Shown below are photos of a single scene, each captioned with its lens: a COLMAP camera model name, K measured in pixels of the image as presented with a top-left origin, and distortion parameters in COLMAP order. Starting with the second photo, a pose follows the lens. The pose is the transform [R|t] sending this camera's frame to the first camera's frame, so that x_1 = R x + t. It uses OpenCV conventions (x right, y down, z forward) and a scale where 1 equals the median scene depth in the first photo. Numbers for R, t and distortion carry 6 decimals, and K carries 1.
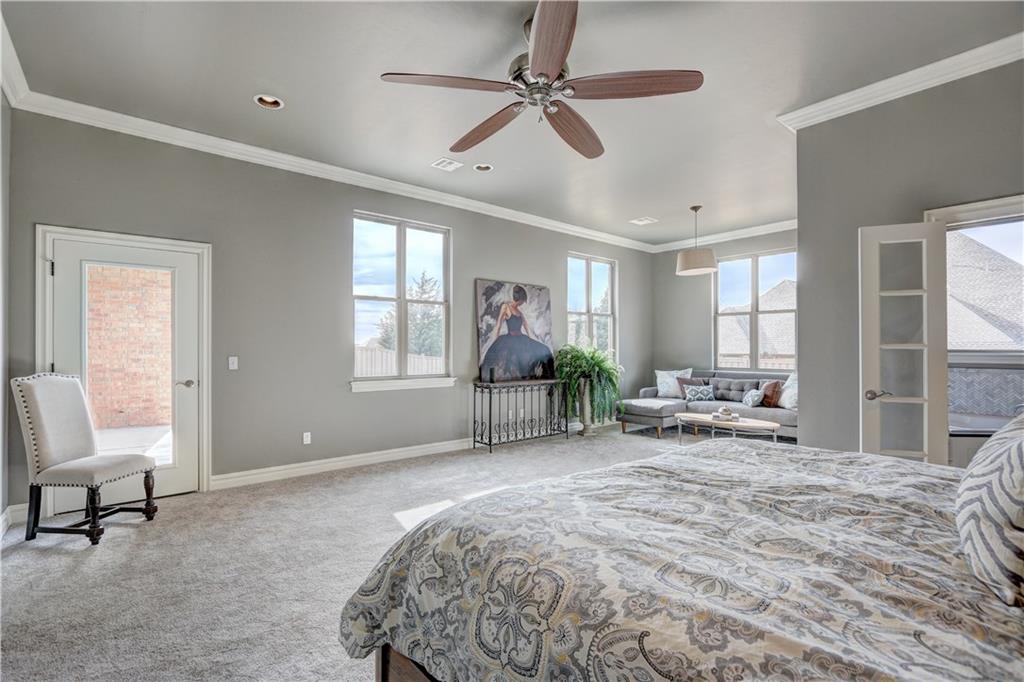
lens RADIAL K [[472.7, 0, 507.9], [0, 472.7, 344.3], [0, 0, 1]] dist [-0.011904, -0.000600]
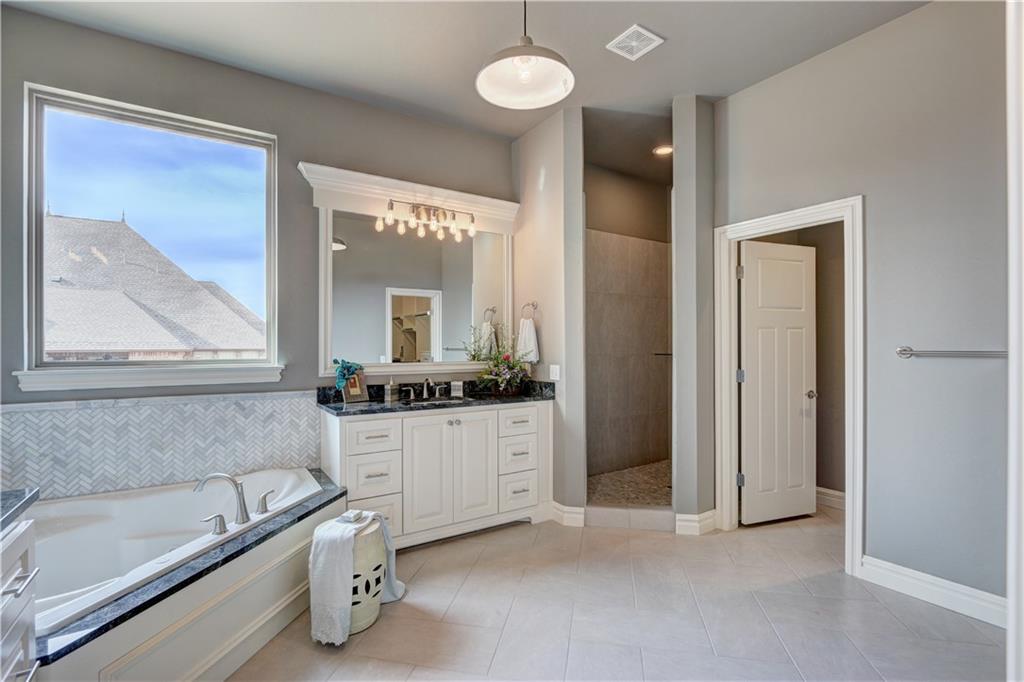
lens RADIAL K [[472.7, 0, 511.9], [0, 472.7, 343.4], [0, 0, 1]] dist [-0.011904, -0.000600]
pose [[0.124527, 0.000711, 0.992216, 0.163390], [-0.002436, 0.999997, -0.000411, -0.002572], [-0.992213, -0.002366, 0.124528, 0.157116]]
